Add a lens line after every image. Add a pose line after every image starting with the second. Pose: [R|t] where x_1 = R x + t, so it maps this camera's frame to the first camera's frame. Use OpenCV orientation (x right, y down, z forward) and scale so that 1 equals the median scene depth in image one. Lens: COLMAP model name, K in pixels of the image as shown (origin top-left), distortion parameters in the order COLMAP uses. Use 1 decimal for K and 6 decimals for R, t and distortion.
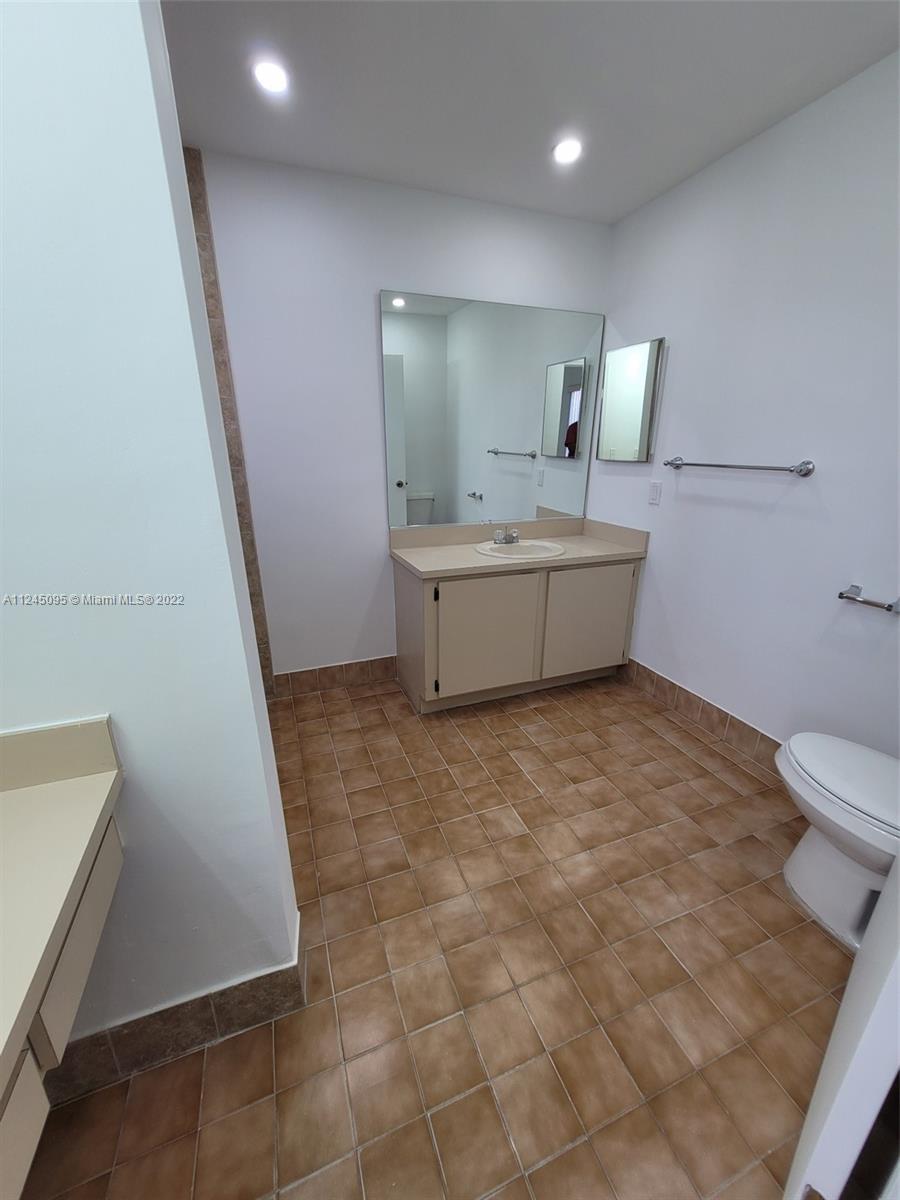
lens RADIAL K [[477.2, 0, 441.4], [0, 477.2, 605.7], [0, 0, 1]] dist [0.000822, 0.005087]
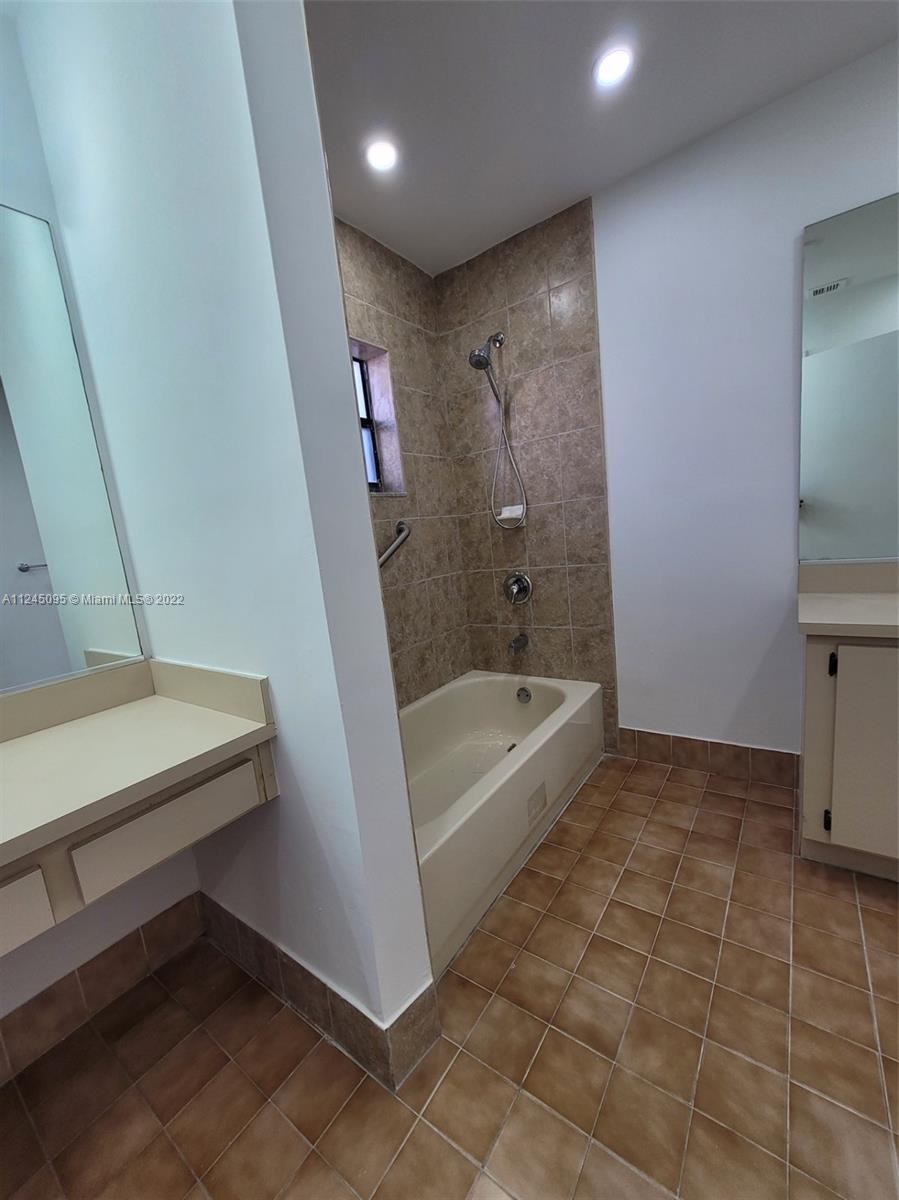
lens RADIAL K [[477.2, 0, 440.9], [0, 477.2, 605.7], [0, 0, 1]] dist [0.000822, 0.005087]
pose [[0.548080, 0.075840, -0.832981, 0.223850], [-0.168443, 0.985485, -0.021105, -0.001077], [0.819290, 0.151877, 0.552899, 0.265928]]
